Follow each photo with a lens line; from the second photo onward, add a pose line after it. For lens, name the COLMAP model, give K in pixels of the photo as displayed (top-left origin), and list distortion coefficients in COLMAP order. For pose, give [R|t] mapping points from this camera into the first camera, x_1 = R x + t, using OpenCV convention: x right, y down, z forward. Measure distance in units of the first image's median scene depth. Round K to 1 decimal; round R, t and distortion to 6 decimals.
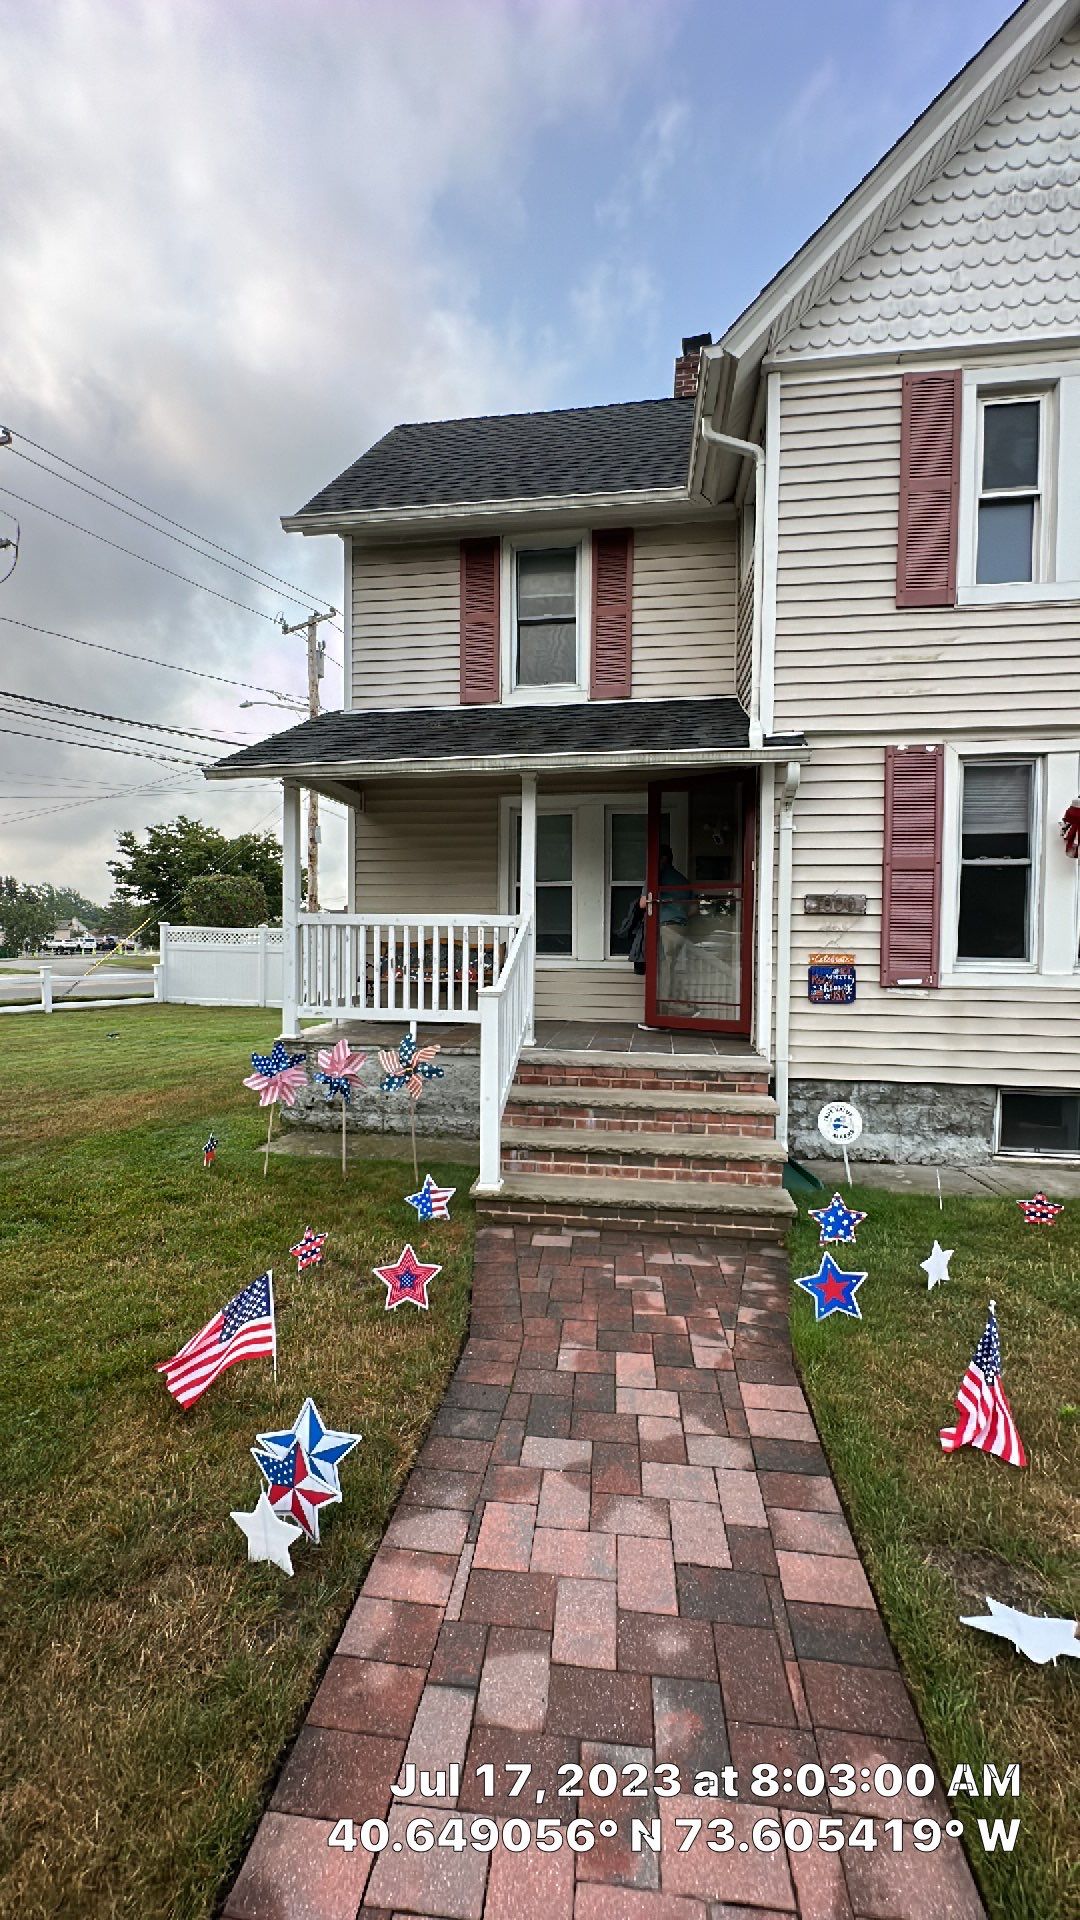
lens RADIAL K [[727.0, 0, 545.8], [0, 727.0, 962.4], [0, 0, 1]] dist [-0.005015, 0.000415]
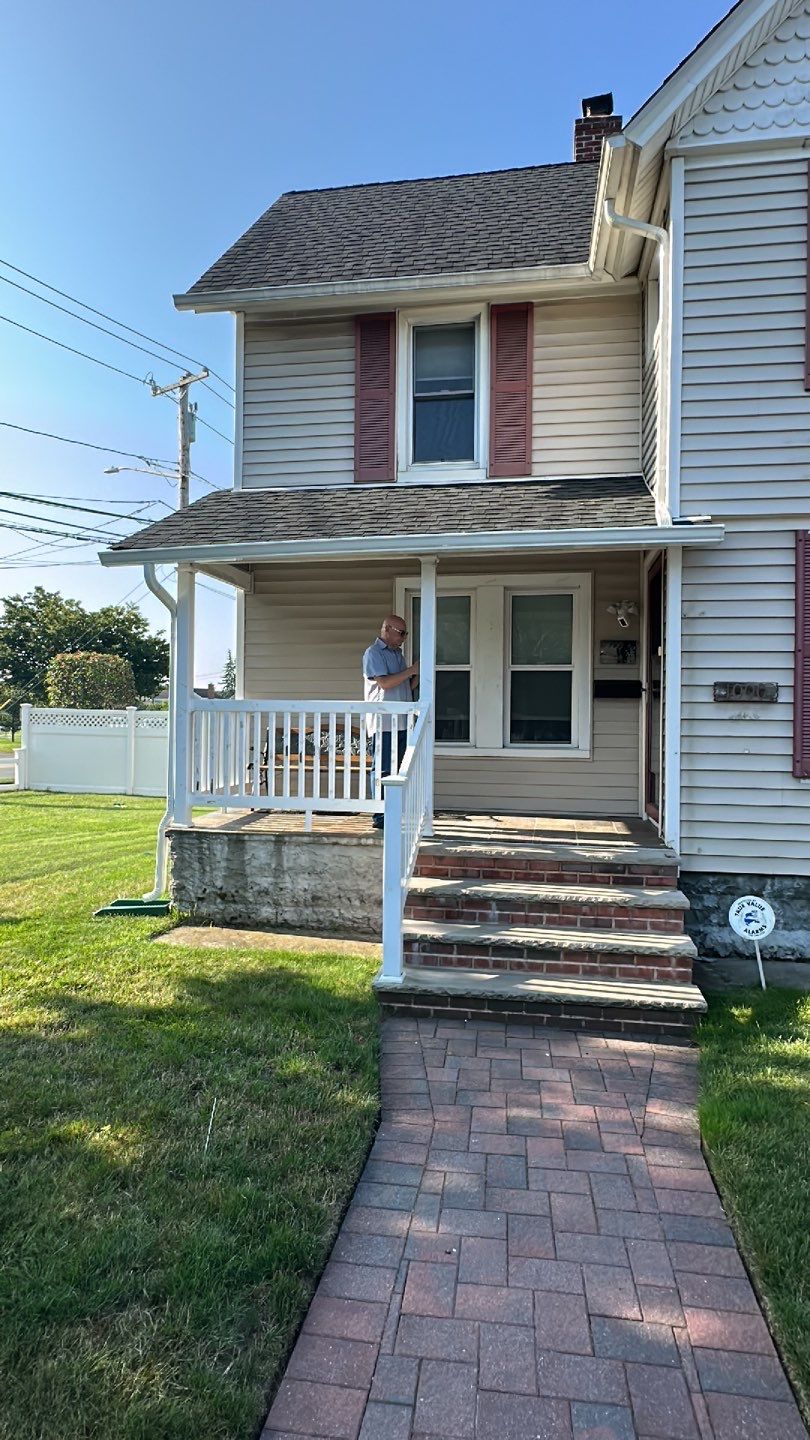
lens RADIAL K [[807.9, 0, 406.7], [0, 807.9, 719.8], [0, 0, 1]] dist [-0.006307, 0.001694]
pose [[0.999593, 0.002350, -0.028425, -0.023095], [-0.003276, 0.999464, -0.032564, -0.005949], [0.028333, 0.032644, 0.999065, -0.088884]]
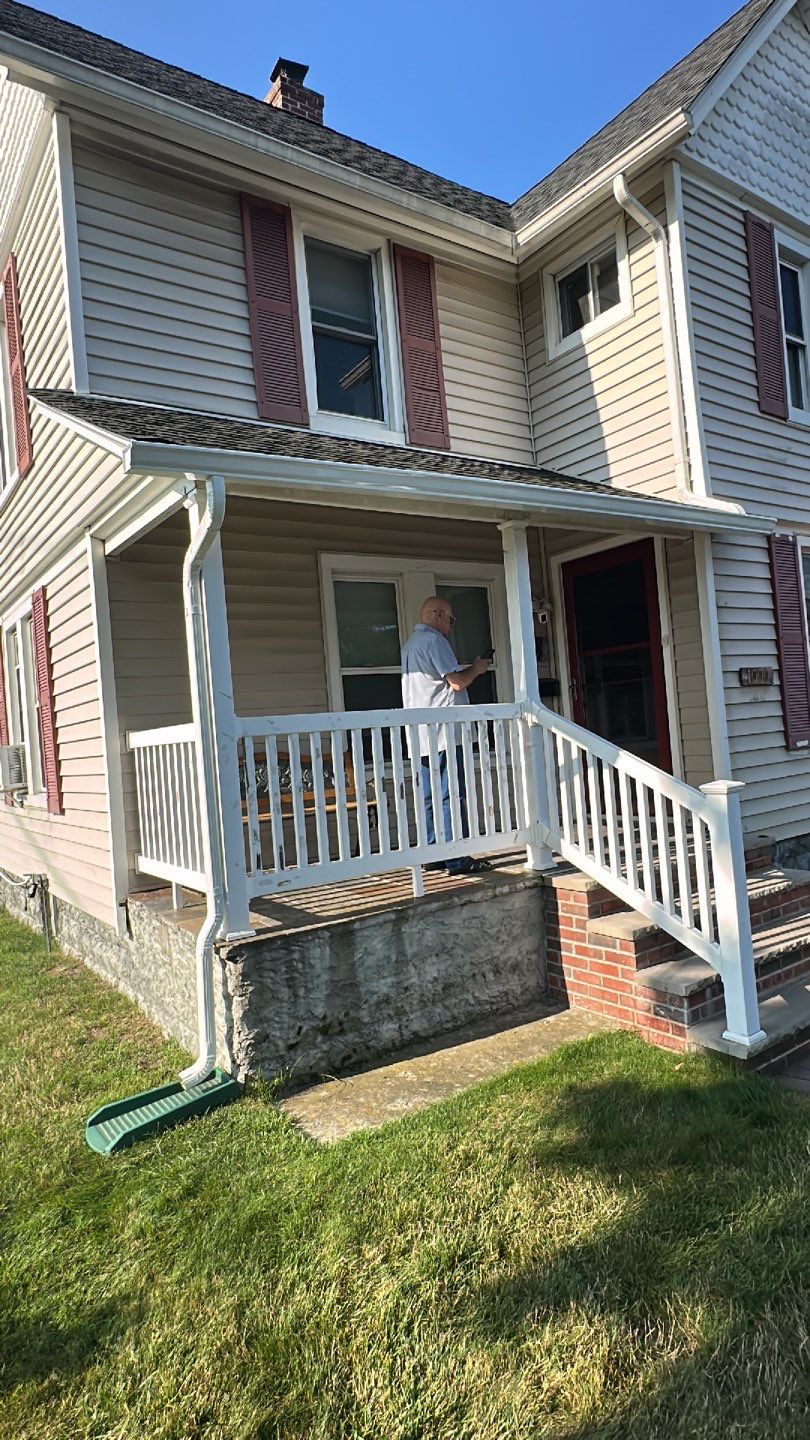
lens RADIAL K [[807.9, 0, 398.7], [0, 807.9, 719.7], [0, 0, 1]] dist [-0.006307, 0.001694]
pose [[0.731071, -0.058459, 0.679793, -0.790063], [0.106652, 0.993867, -0.029229, -0.039002], [-0.673915, 0.093870, 0.732822, 0.504011]]
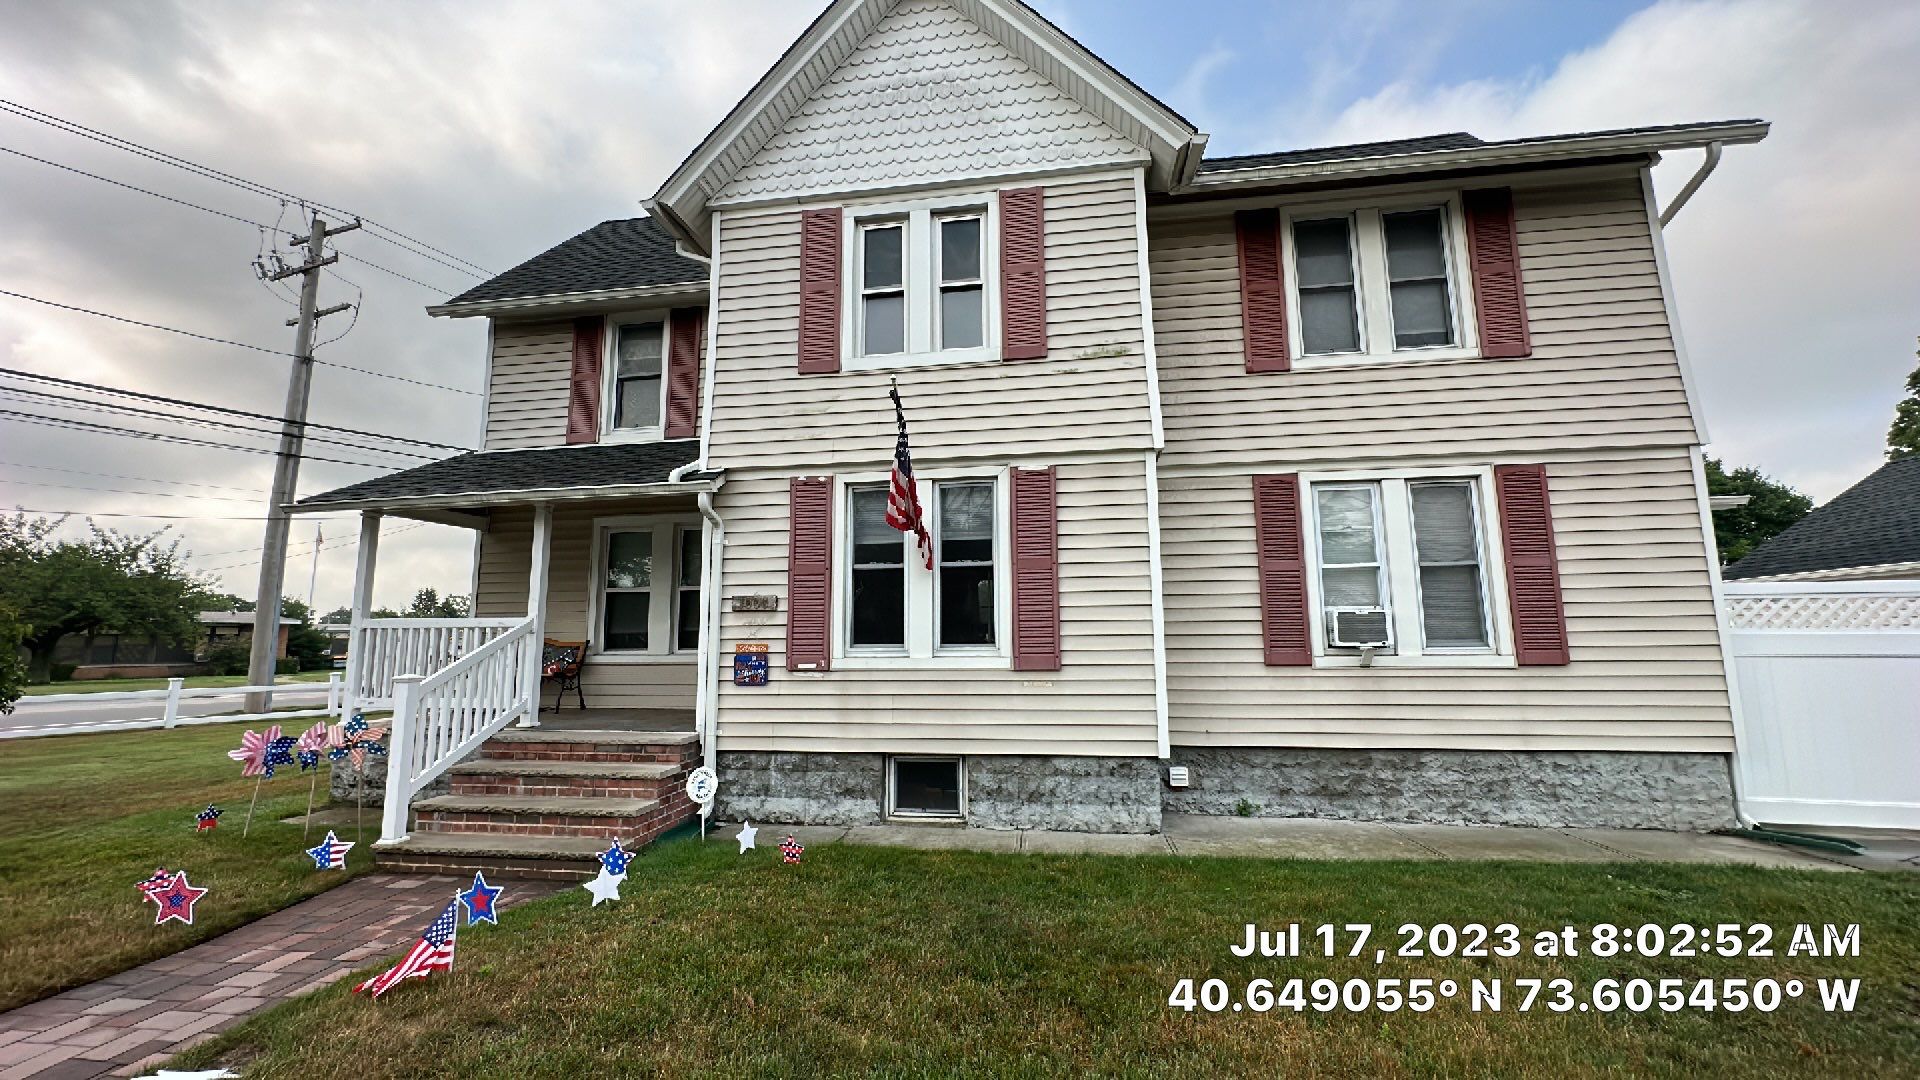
lens RADIAL K [[727.0, 0, 964.6], [0, 727.0, 539.6], [0, 0, 1]] dist [-0.005015, 0.000415]
pose [[0.999685, -0.021571, -0.012846, 0.781523], [0.019109, 0.985606, -0.167975, 0.027677], [0.016285, 0.167677, 0.985707, -0.226908]]
